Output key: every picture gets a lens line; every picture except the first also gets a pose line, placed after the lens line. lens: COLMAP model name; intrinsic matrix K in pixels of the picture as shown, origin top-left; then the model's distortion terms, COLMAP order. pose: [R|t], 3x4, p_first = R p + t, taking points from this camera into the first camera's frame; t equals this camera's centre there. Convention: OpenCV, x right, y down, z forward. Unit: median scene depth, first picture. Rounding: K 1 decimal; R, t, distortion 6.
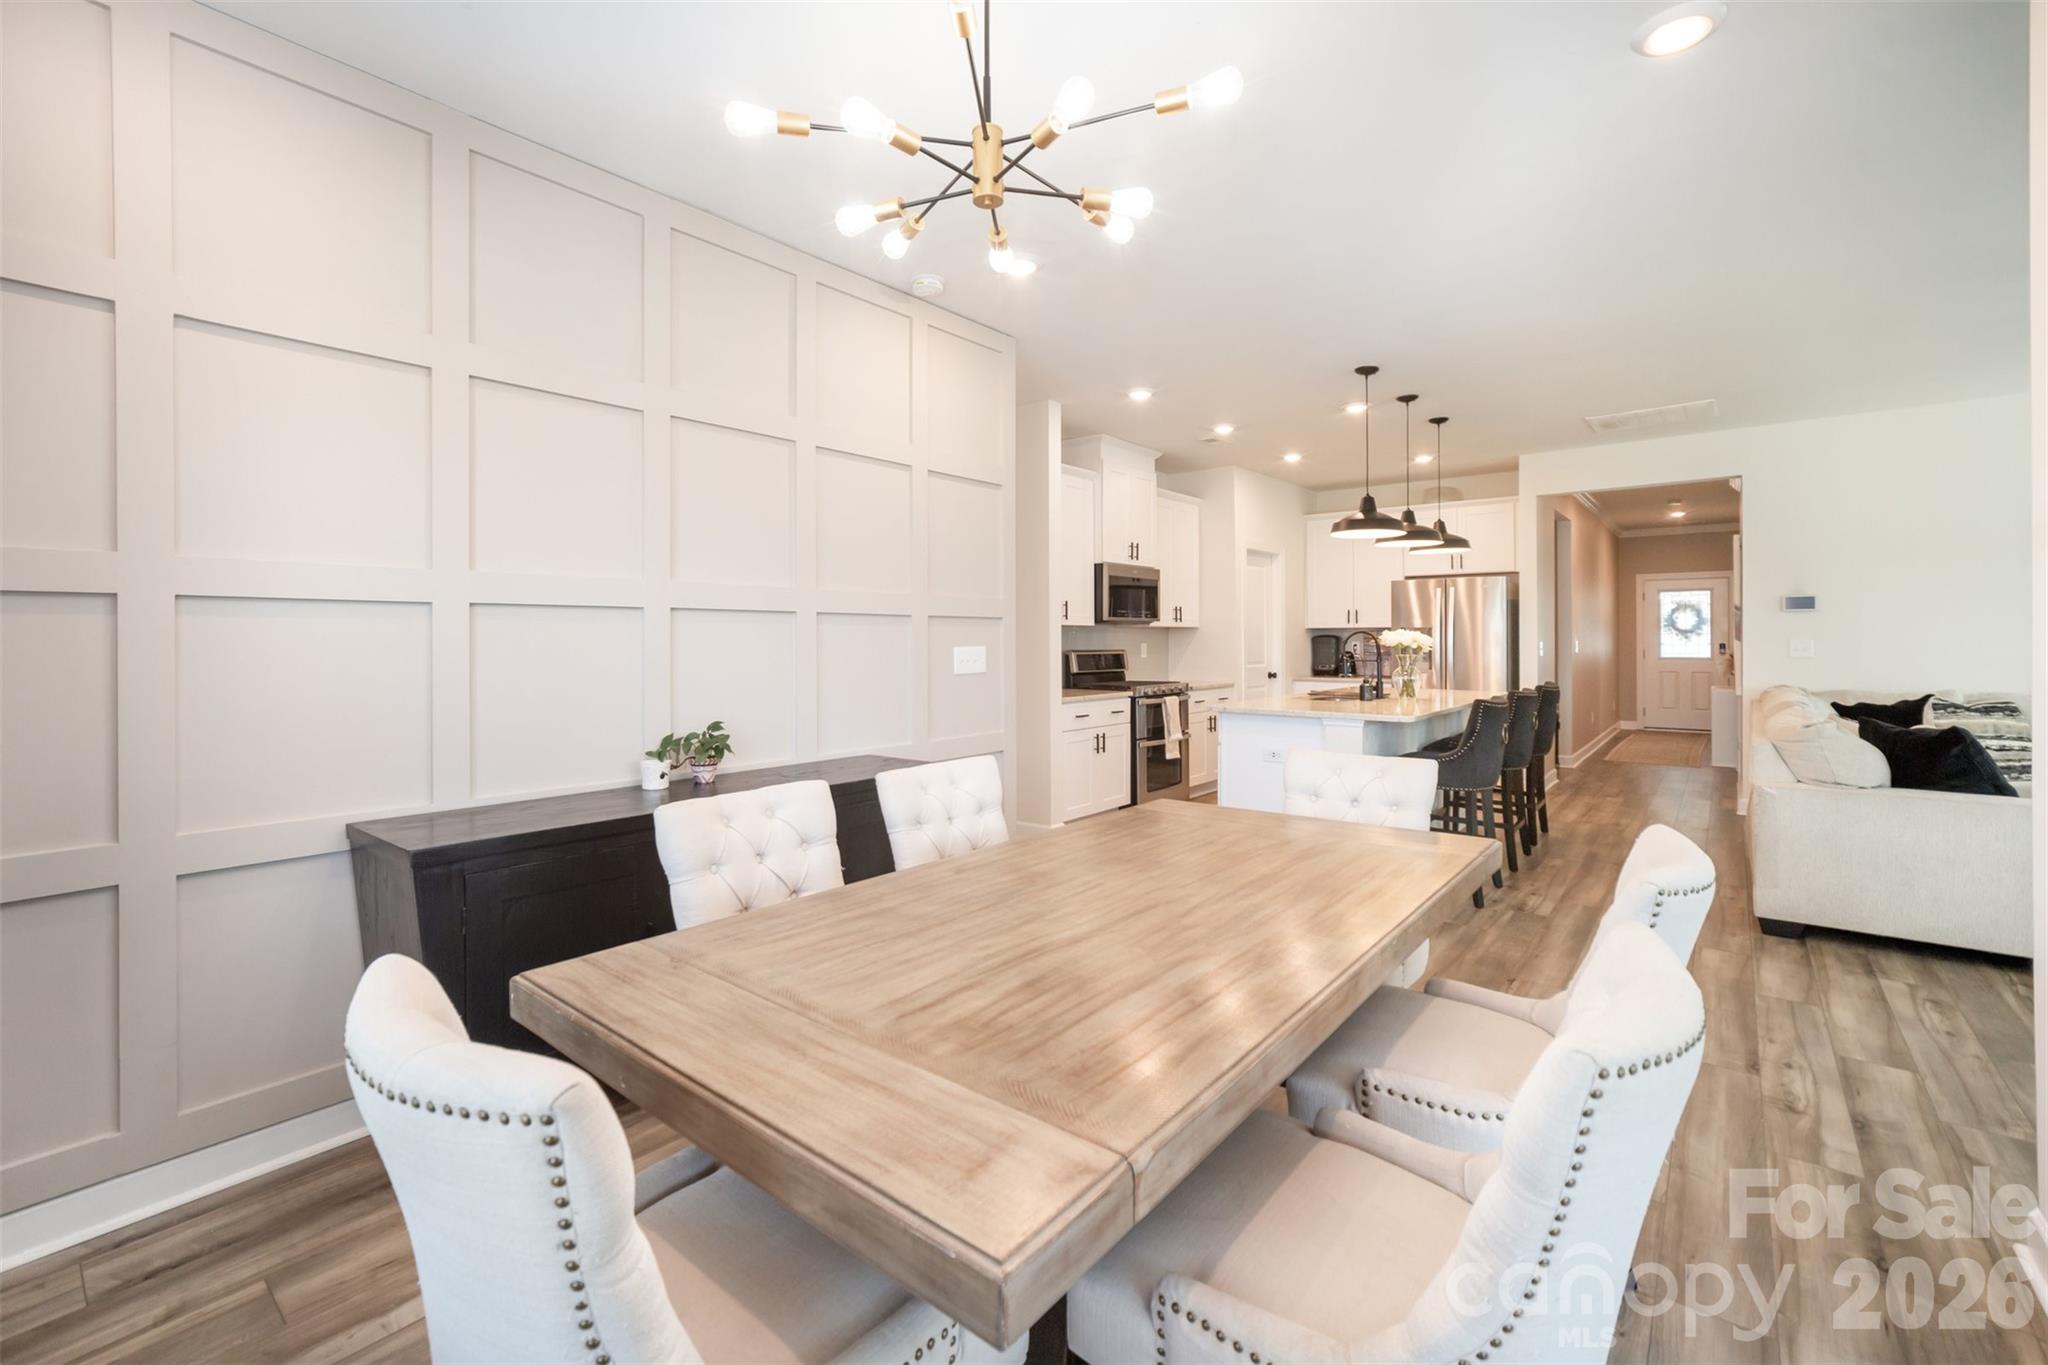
lens RADIAL K [[955.7, 0, 1013.7], [0, 955.7, 641.9], [0, 0, 1]] dist [0.021369, -0.000488]
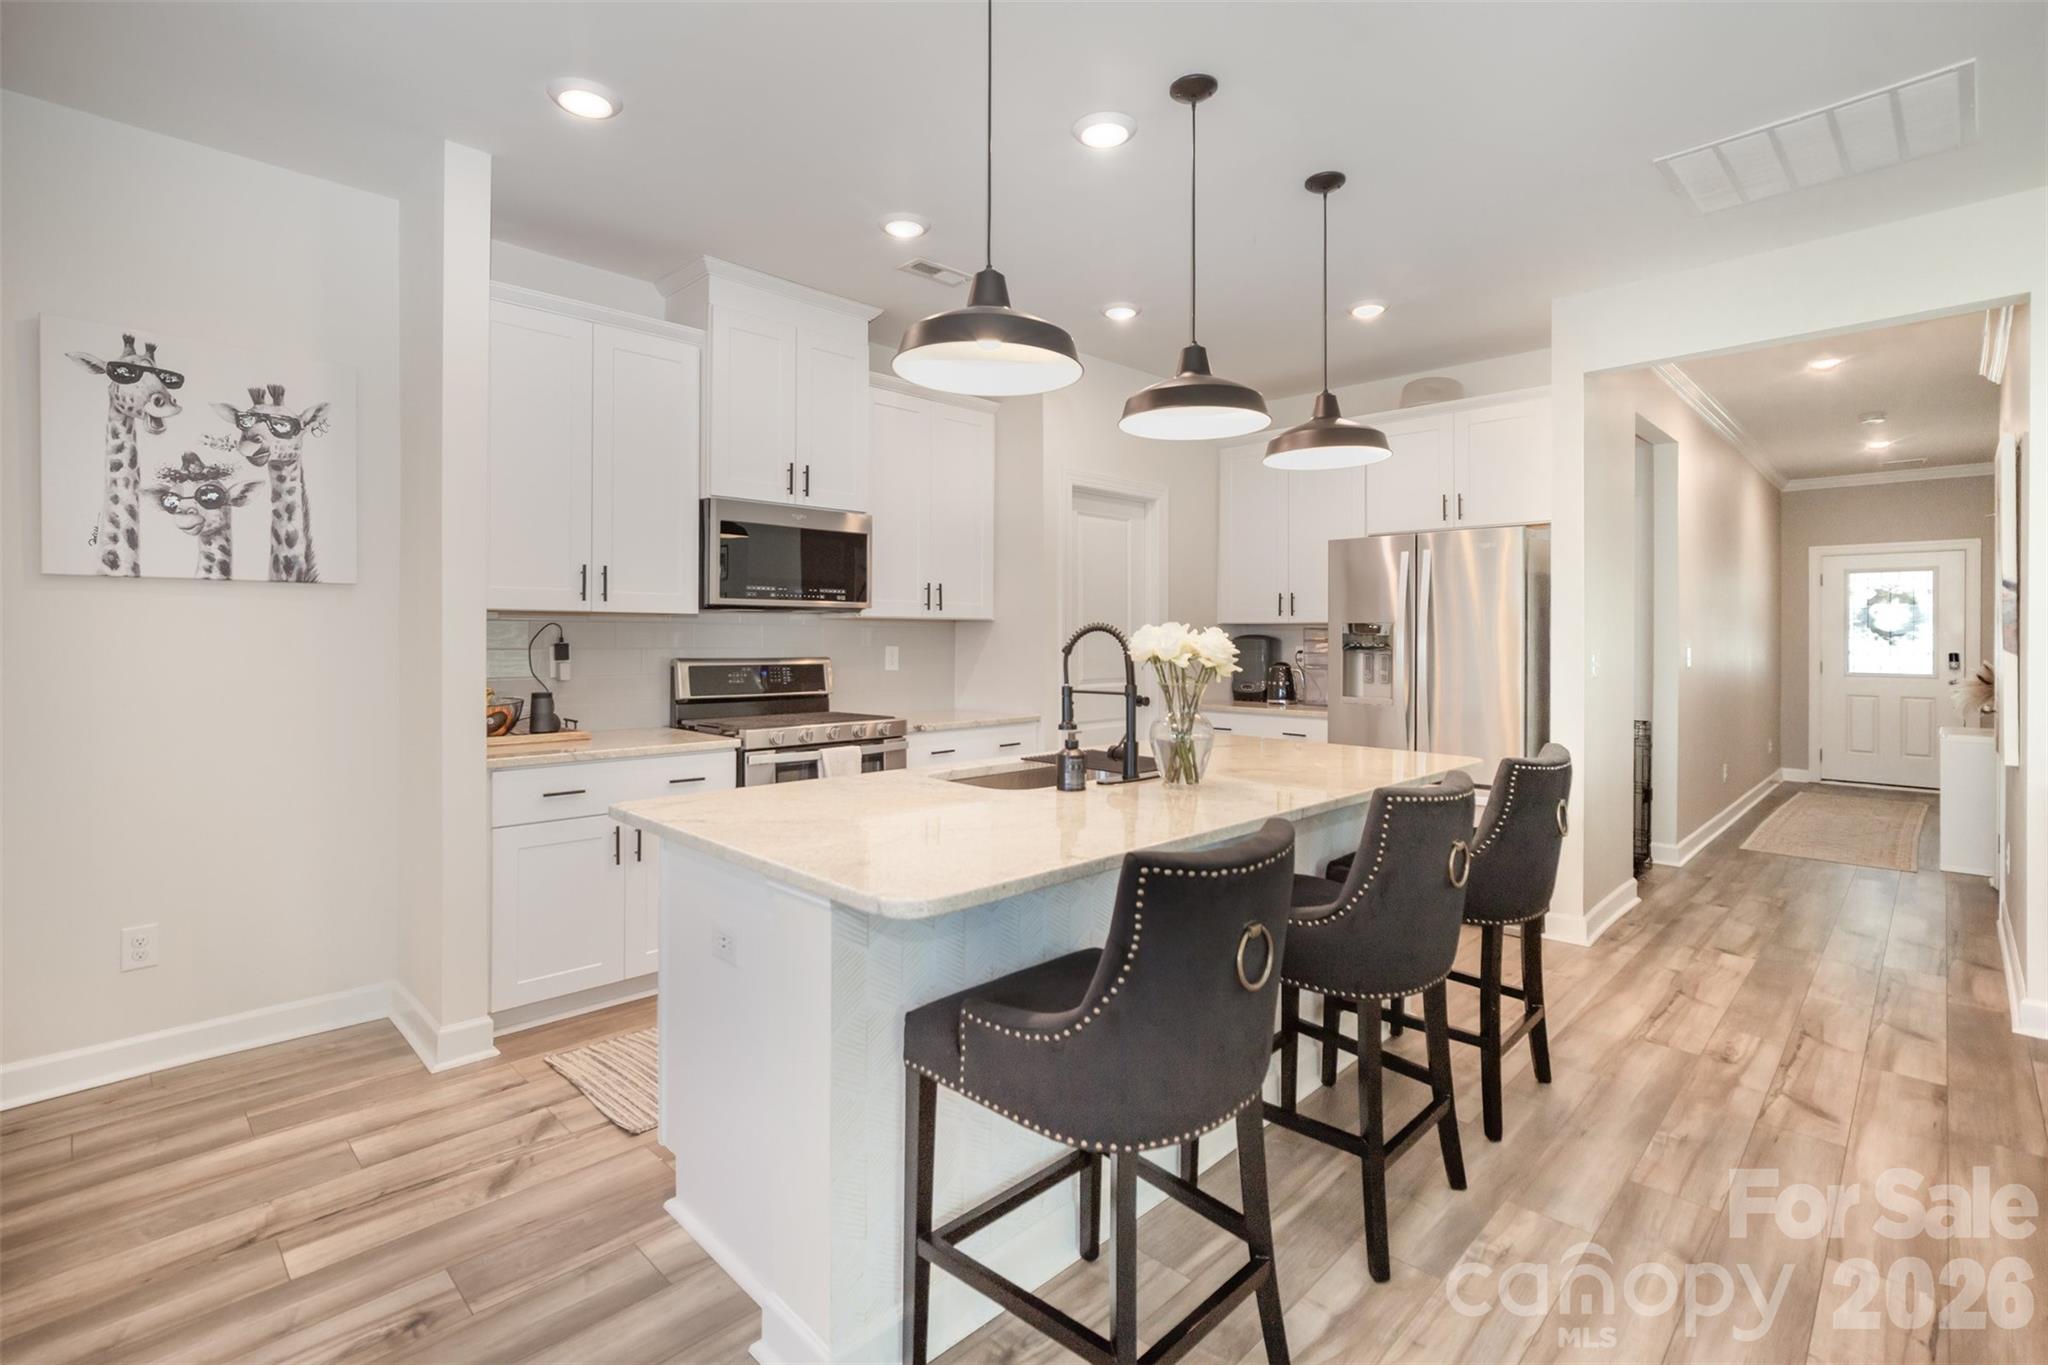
lens RADIAL K [[920.3, 0, 1056.7], [0, 920.3, 641.6], [0, 0, 1]] dist [0.001929, 0.002071]
pose [[0.992111, 0.006885, -0.125170, 0.309547], [-0.006897, 0.999976, 0.000339, -0.002260], [0.125169, 0.000527, 0.992135, 0.447598]]
